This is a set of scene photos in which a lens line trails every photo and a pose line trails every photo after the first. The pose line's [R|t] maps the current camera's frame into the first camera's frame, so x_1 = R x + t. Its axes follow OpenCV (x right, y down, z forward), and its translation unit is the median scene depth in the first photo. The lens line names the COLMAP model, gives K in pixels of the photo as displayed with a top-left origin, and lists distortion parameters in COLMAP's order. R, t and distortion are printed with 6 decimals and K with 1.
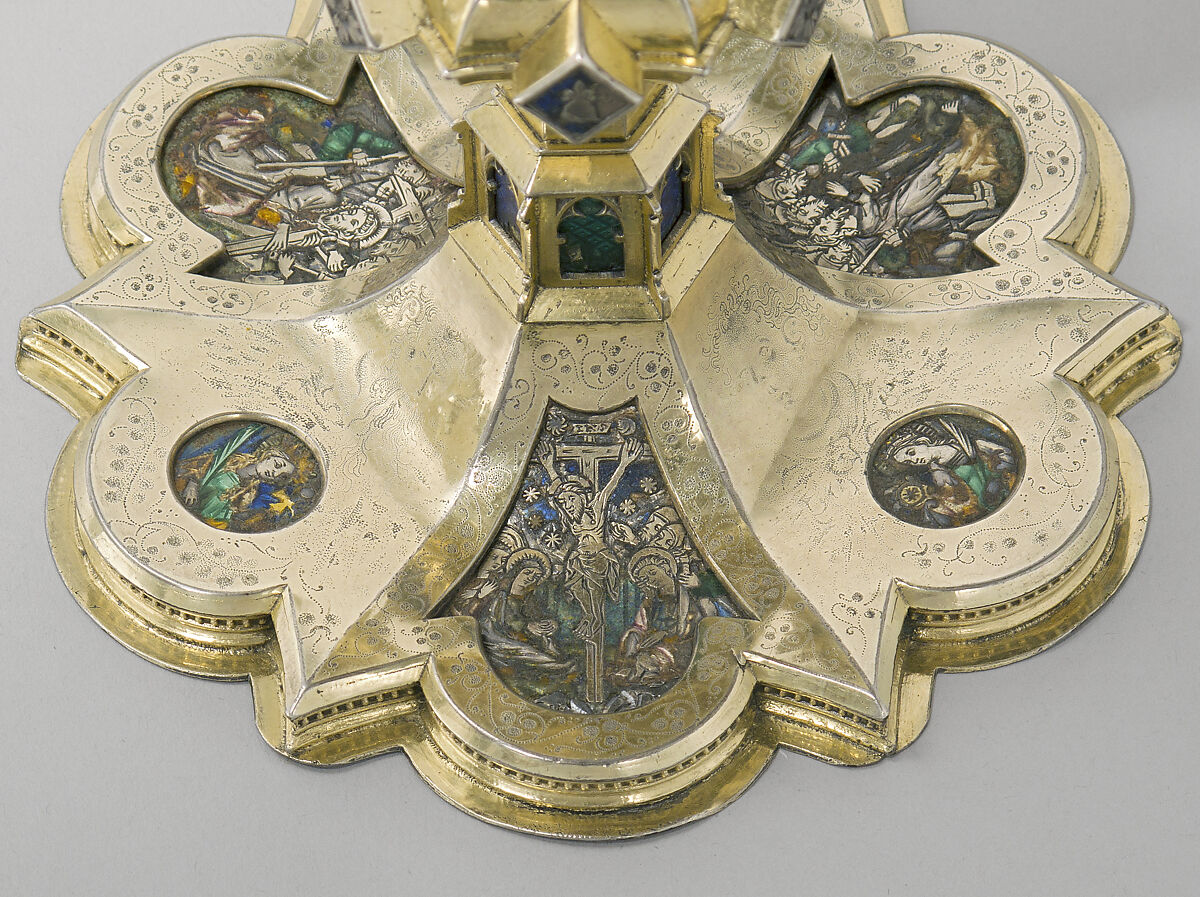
lens RADIAL K [[6010.8, 0, 597.1], [0, 6010.8, 449.4], [0, 0, 1]] dist [-0.041021, 0.000000]
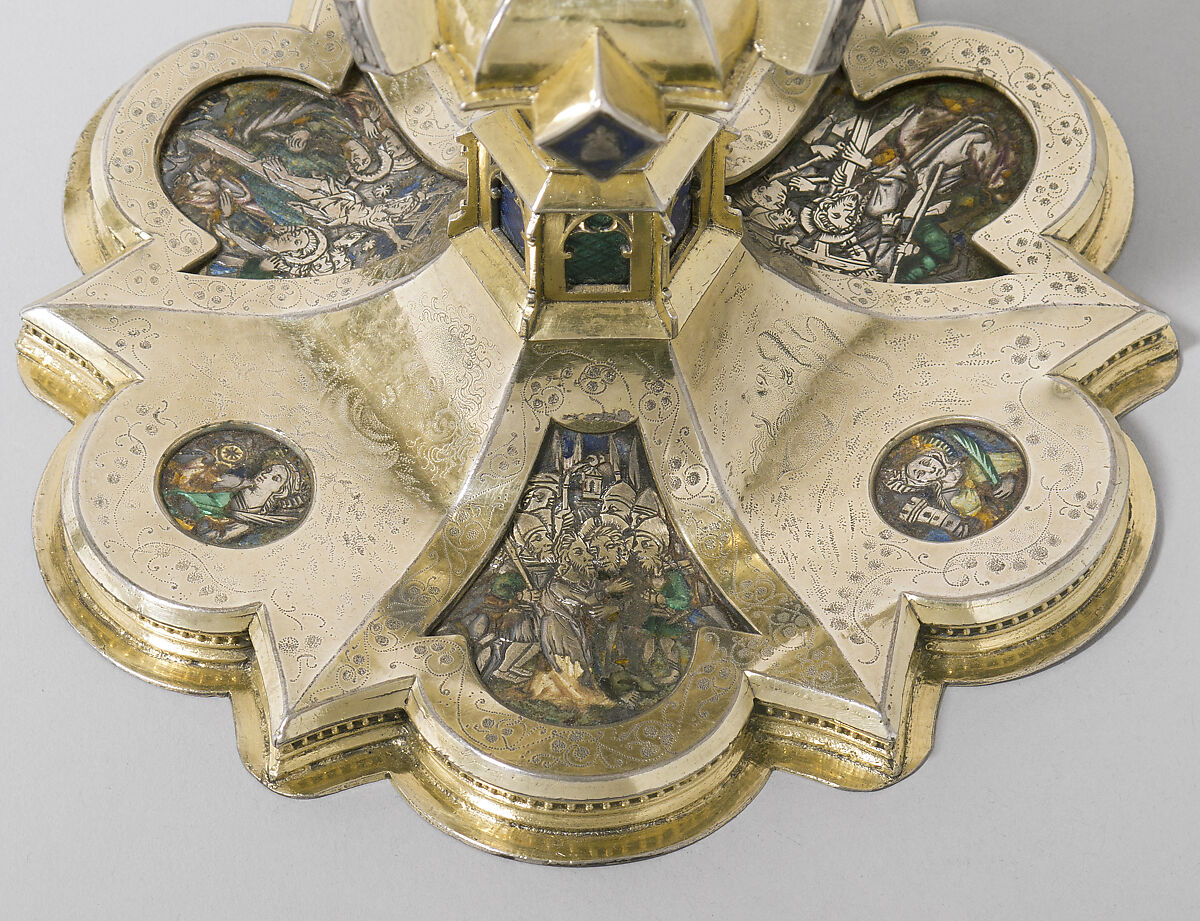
lens RADIAL K [[5576.9, 0, 589.7], [0, 5576.9, 455.5], [0, 0, 1]] dist [-0.066733, 0.000000]
pose [[-0.508236, 0.720682, -0.471502, 0.439877], [-0.676396, 0.004860, 0.736522, -0.684378], [0.533090, 0.693249, 0.484997, 0.566326]]
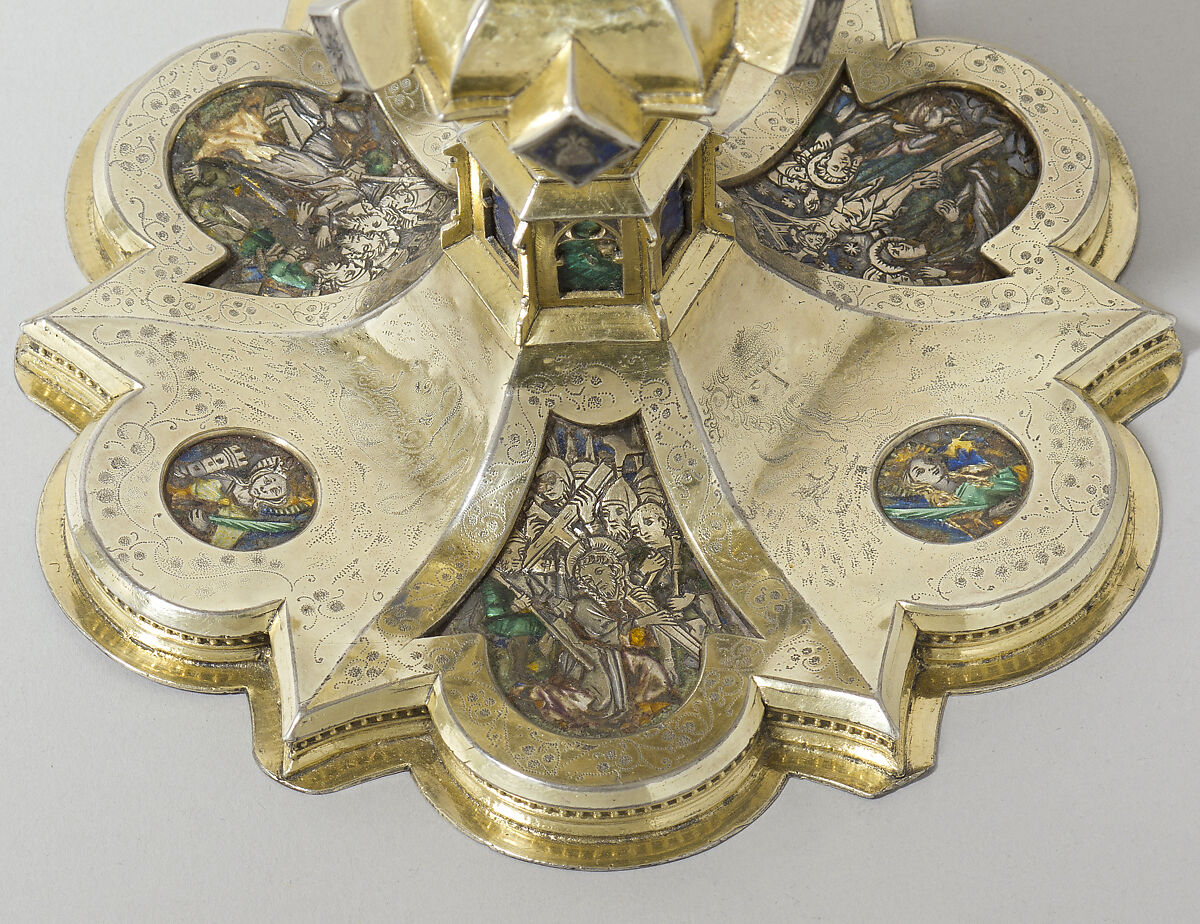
lens RADIAL K [[5576.9, 0, 591.9], [0, 5576.9, 468.0], [0, 0, 1]] dist [-0.066733, 0.000000]
pose [[-0.494481, -0.691363, 0.526789, -0.490054], [0.715705, 0.020042, 0.698115, -0.650227], [-0.493208, 0.722230, 0.484901, 0.568724]]
